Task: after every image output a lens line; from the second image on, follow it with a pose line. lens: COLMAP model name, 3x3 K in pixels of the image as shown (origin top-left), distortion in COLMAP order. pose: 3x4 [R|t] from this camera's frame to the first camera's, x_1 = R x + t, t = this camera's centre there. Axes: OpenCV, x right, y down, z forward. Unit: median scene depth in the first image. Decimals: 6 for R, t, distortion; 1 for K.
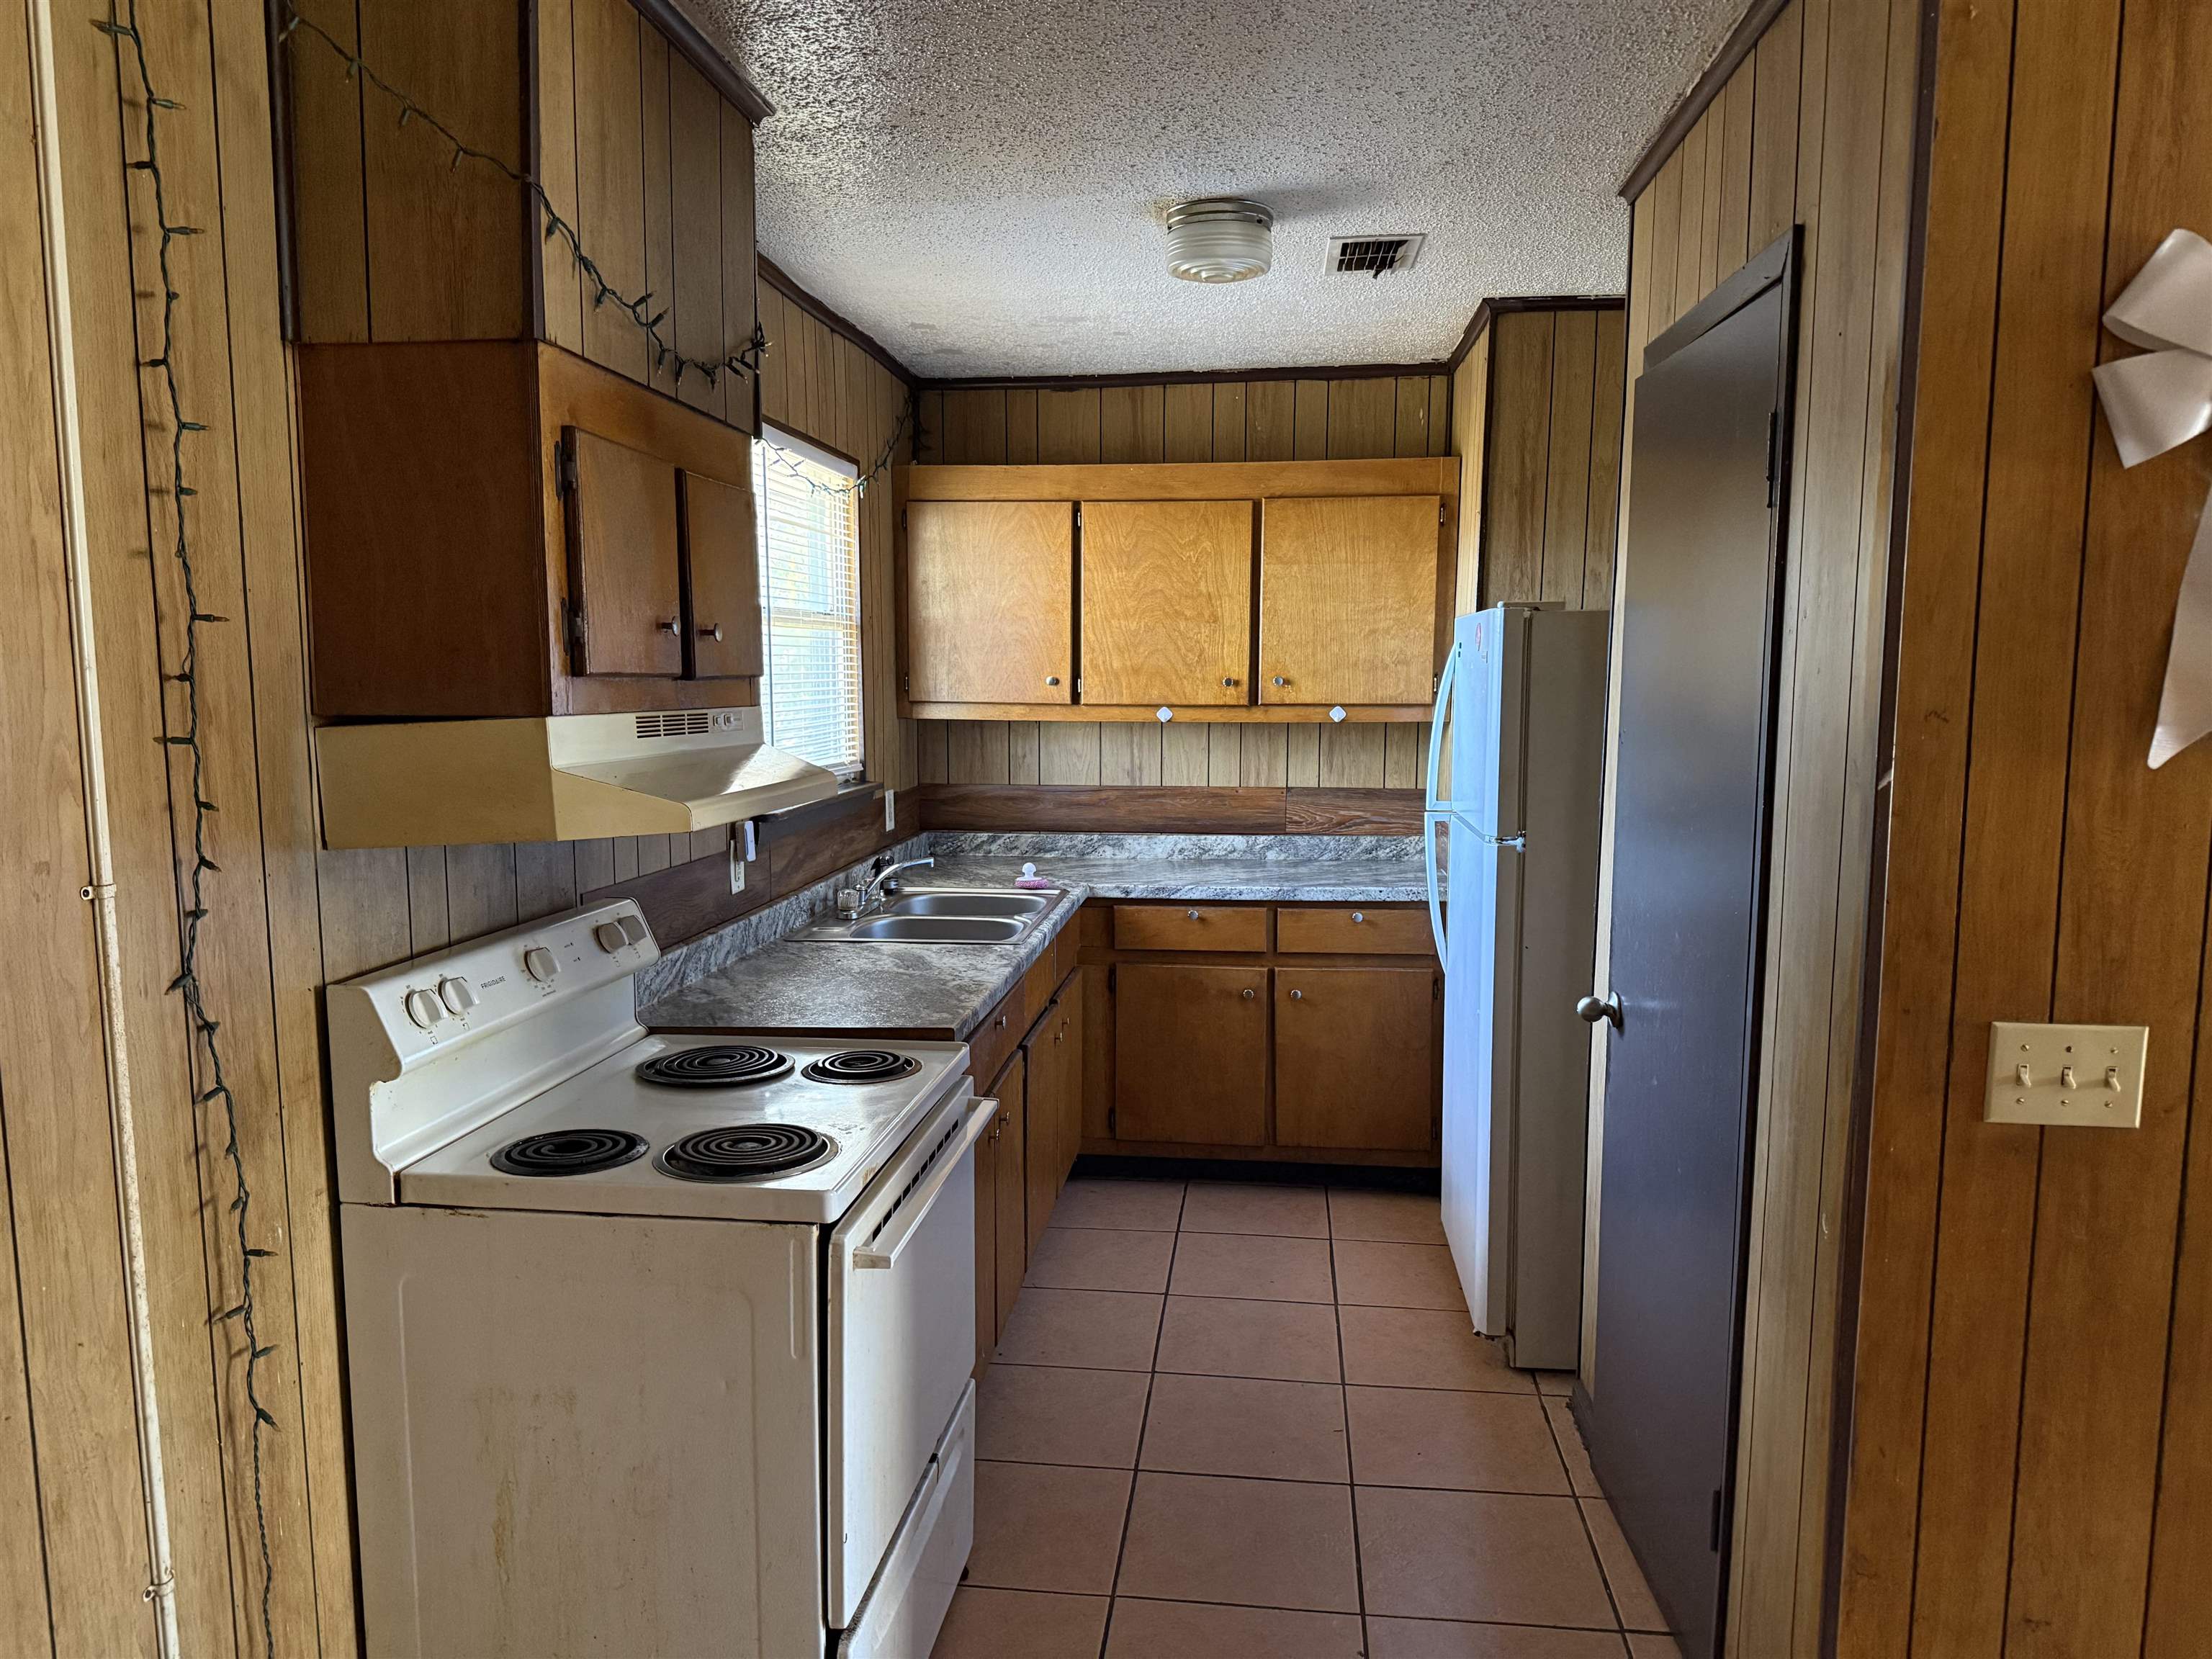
lens RADIAL K [[1563.0, 0, 1098.3], [0, 1563.0, 828.8], [0, 0, 1]] dist [-0.009713, -0.004370]
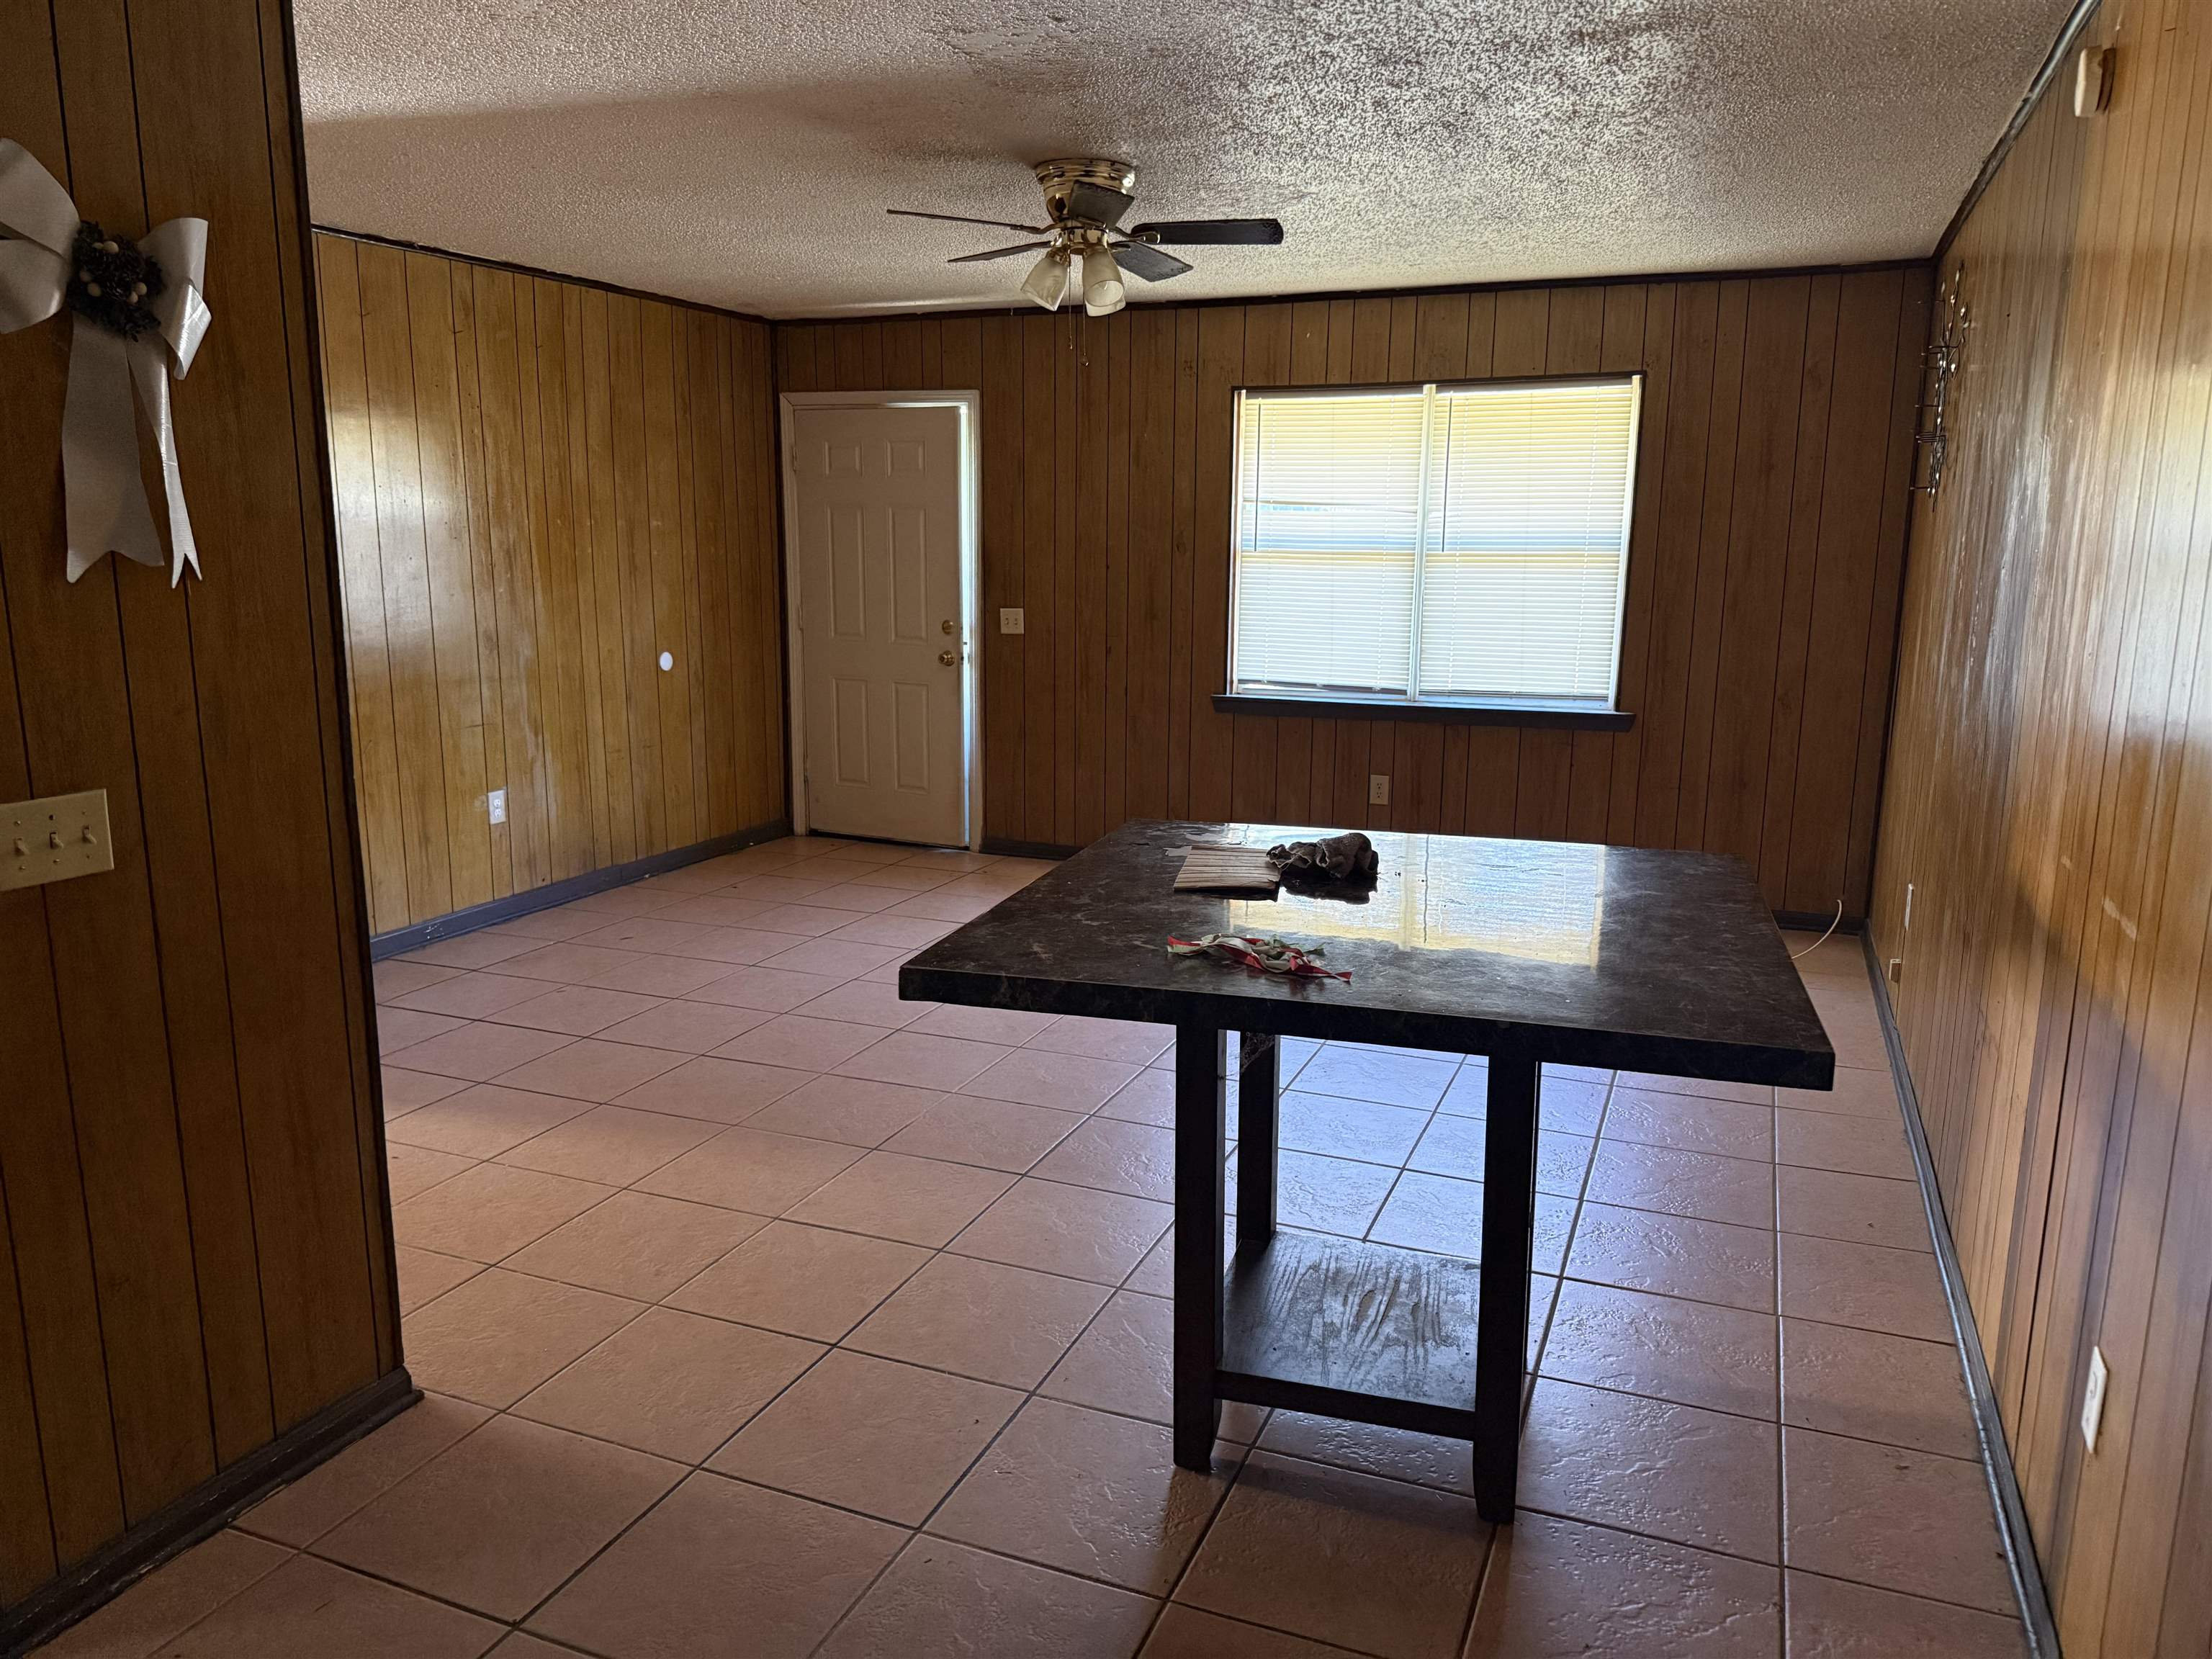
lens RADIAL K [[1563.0, 0, 1106.8], [0, 1563.0, 837.2], [0, 0, 1]] dist [-0.009713, -0.004370]
pose [[0.259236, -0.183973, 0.948130, -0.326313], [0.105624, 0.981202, 0.161510, 0.046753], [-0.960021, 0.058276, 0.273795, -0.133916]]
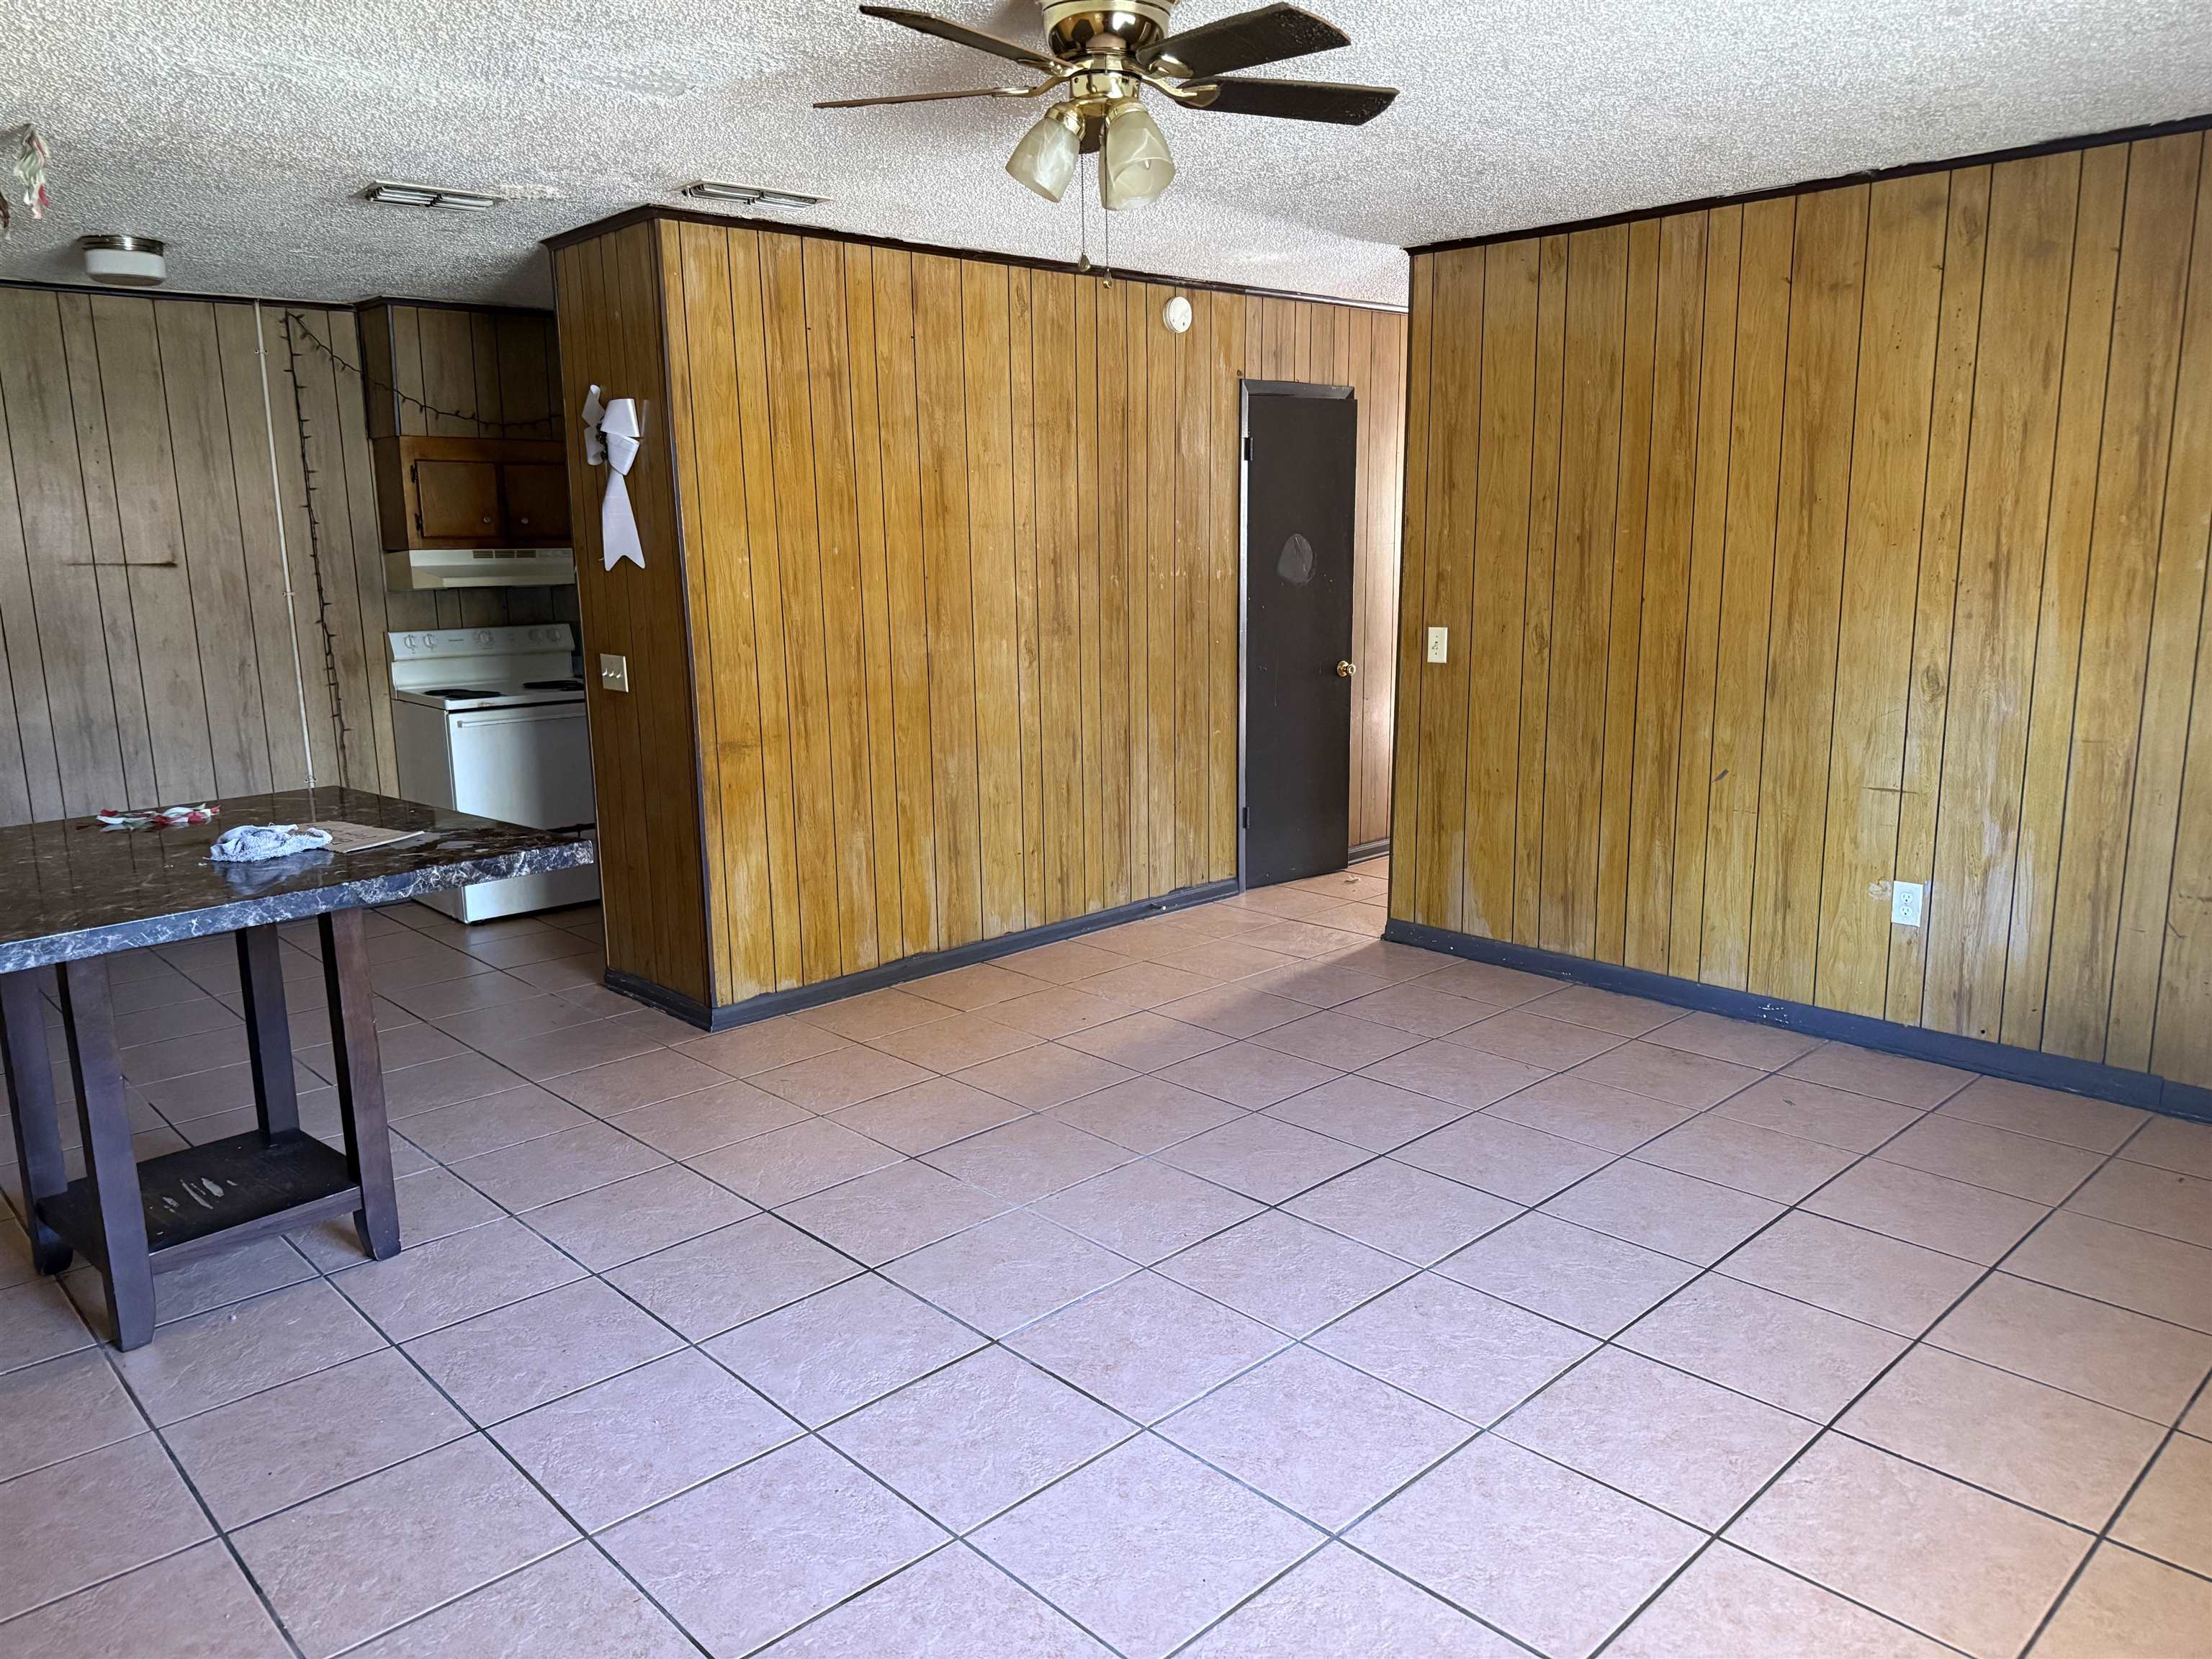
lens RADIAL K [[1563.0, 0, 1114.6], [0, 1563.0, 823.4], [0, 0, 1]] dist [-0.009713, -0.004370]
pose [[0.776944, 0.108435, -0.620161, 2.972367], [-0.058798, 0.993248, 0.100006, 0.082443], [0.626817, -0.041234, 0.778074, -0.684073]]
